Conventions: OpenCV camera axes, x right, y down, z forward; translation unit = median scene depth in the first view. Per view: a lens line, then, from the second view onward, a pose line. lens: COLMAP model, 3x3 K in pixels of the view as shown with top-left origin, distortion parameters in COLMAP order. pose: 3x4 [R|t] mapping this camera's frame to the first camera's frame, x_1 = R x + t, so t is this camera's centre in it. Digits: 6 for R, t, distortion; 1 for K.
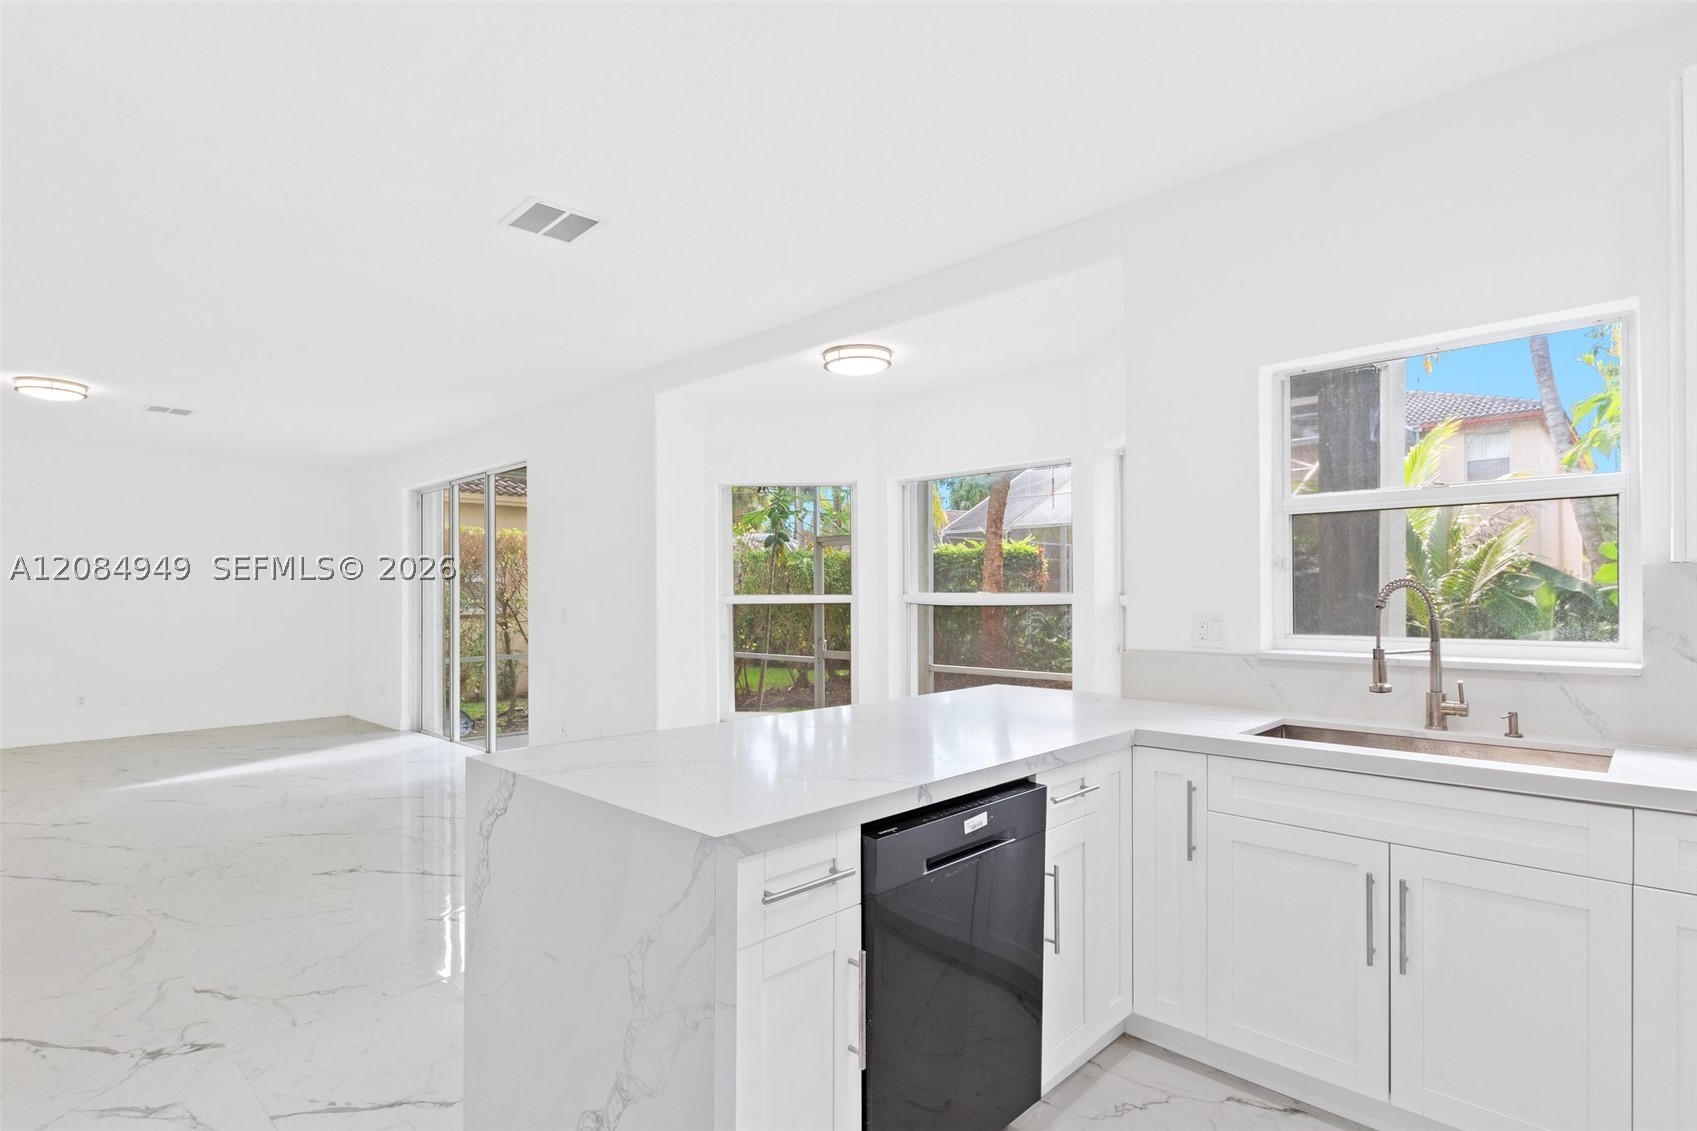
lens RADIAL K [[866.0, 0, 851.8], [0, 866.0, 584.0], [0, 0, 1]] dist [0.009995, -0.004941]
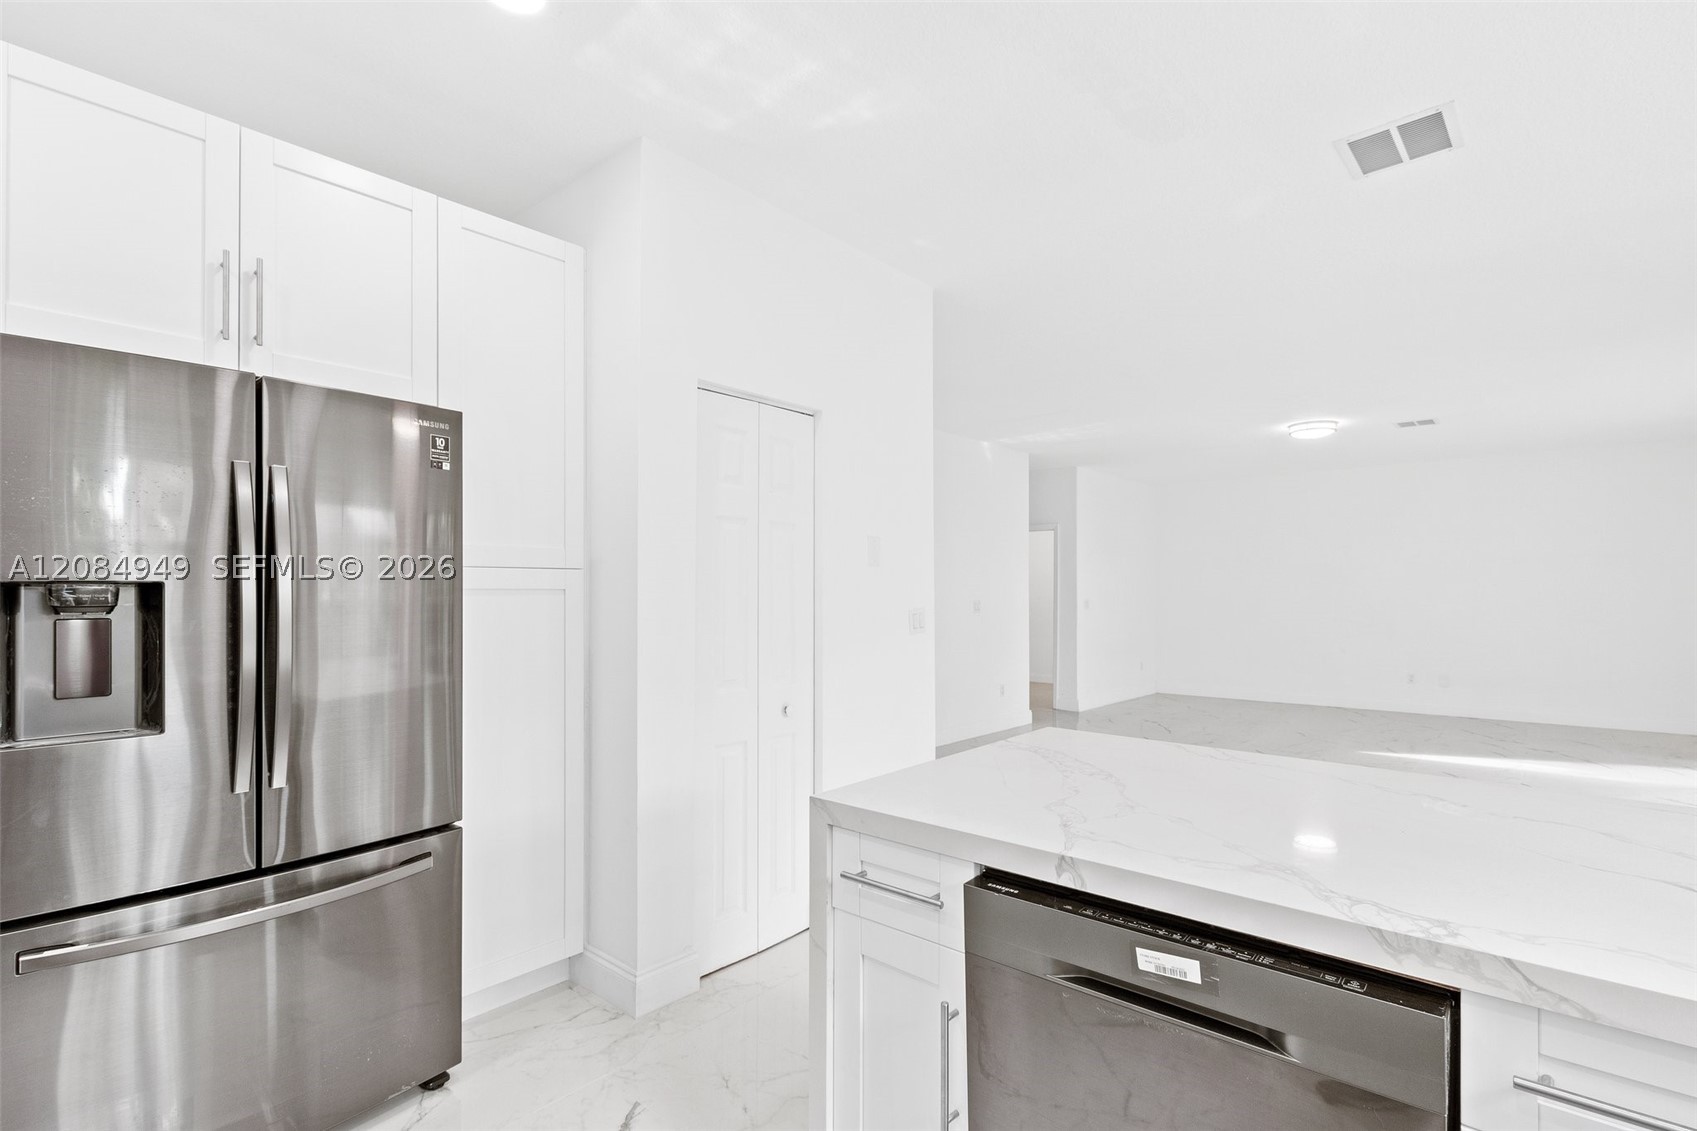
lens RADIAL K [[802.9, 0, 844.3], [0, 802.9, 566.5], [0, 0, 1]] dist [-0.002000, 0.001412]
pose [[0.036122, -0.027137, -0.998979, 0.615527], [0.011316, 0.999578, -0.026744, 0.008824], [0.999283, -0.010338, 0.036414, 0.664996]]
